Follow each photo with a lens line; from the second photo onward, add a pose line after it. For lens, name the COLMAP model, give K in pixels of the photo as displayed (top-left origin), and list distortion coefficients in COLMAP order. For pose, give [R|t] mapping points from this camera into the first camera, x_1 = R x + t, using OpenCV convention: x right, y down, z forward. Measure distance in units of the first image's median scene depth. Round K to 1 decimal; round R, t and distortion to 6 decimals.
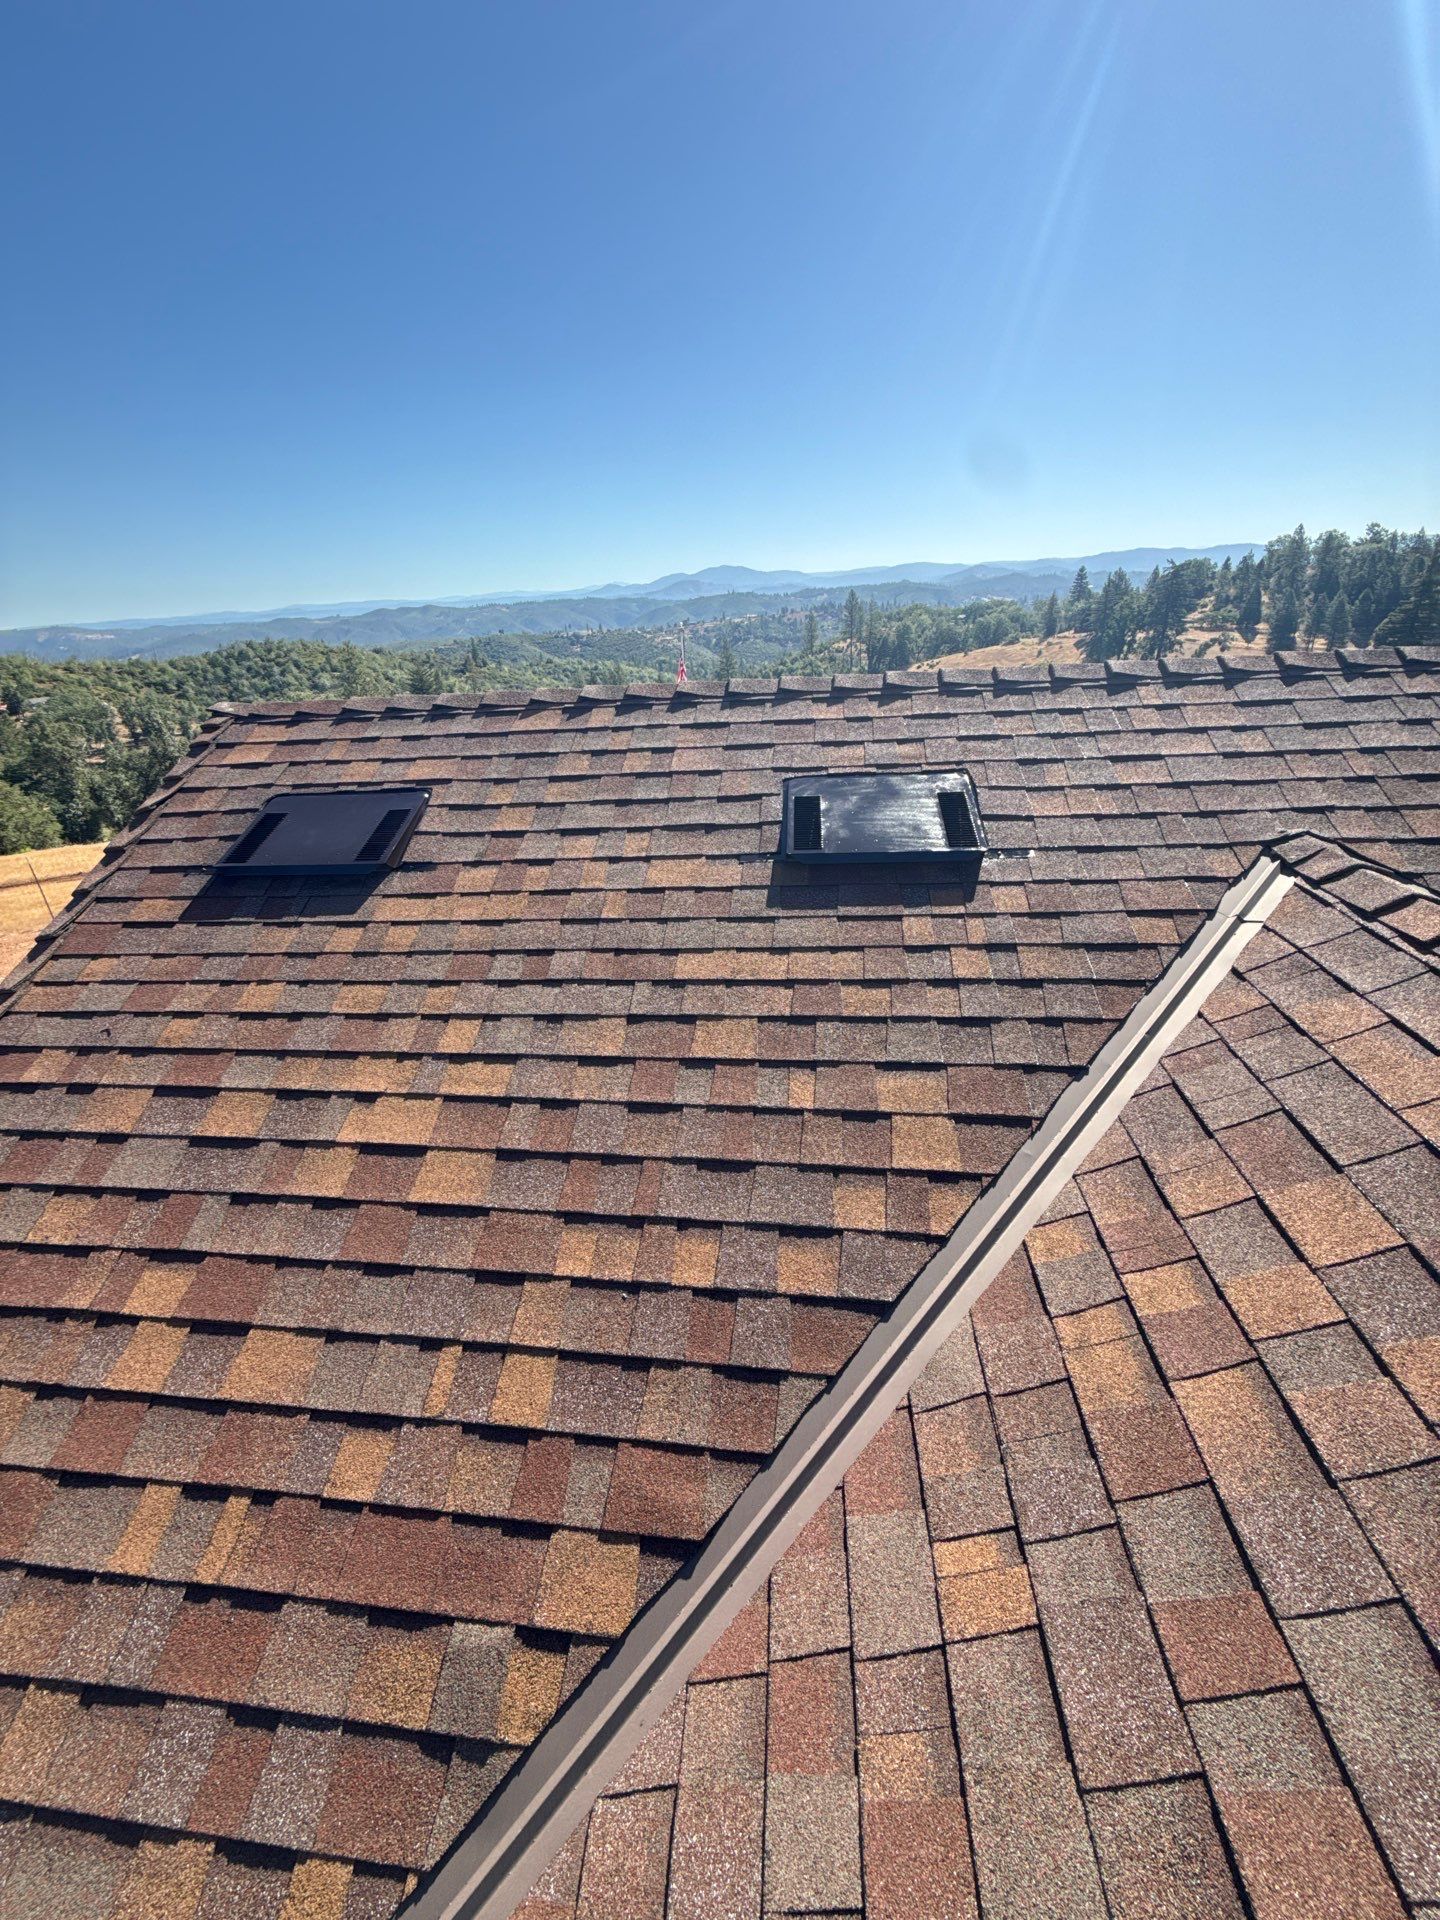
lens RADIAL K [[758.8, 0, 729.1], [0, 758.8, 959.2], [0, 0, 1]] dist [-0.000601, -0.000457]
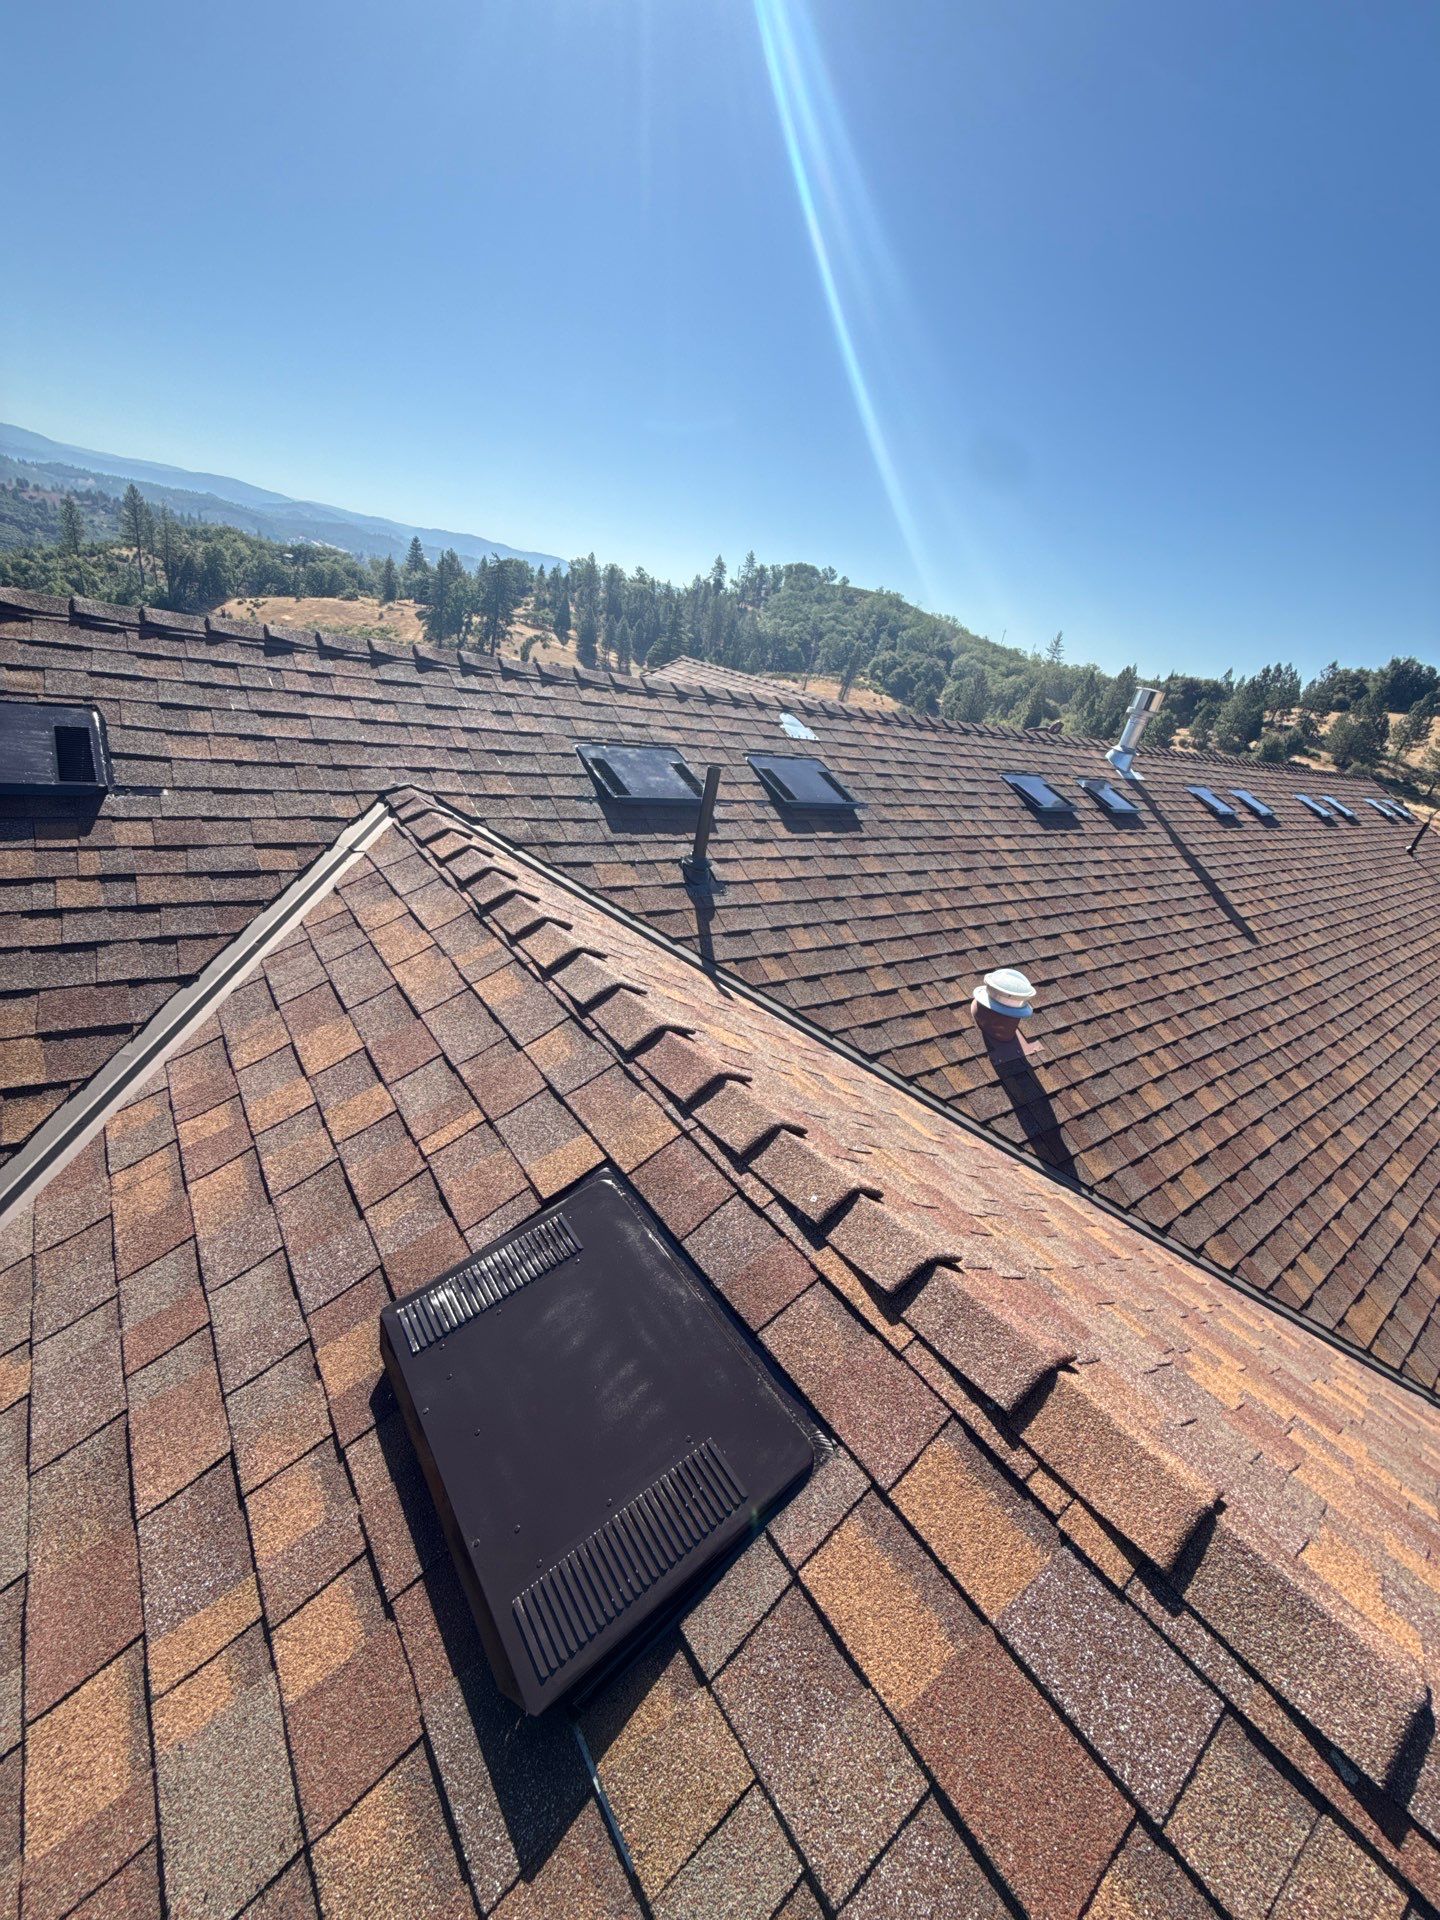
lens RADIAL K [[758.8, 0, 729.1], [0, 758.8, 959.2], [0, 0, 1]] dist [-0.000601, -0.000457]
pose [[0.711105, -0.100899, 0.695808, 0.197830], [0.074473, 0.994891, 0.068158, 0.080087], [-0.699131, 0.003352, 0.714986, -0.312882]]
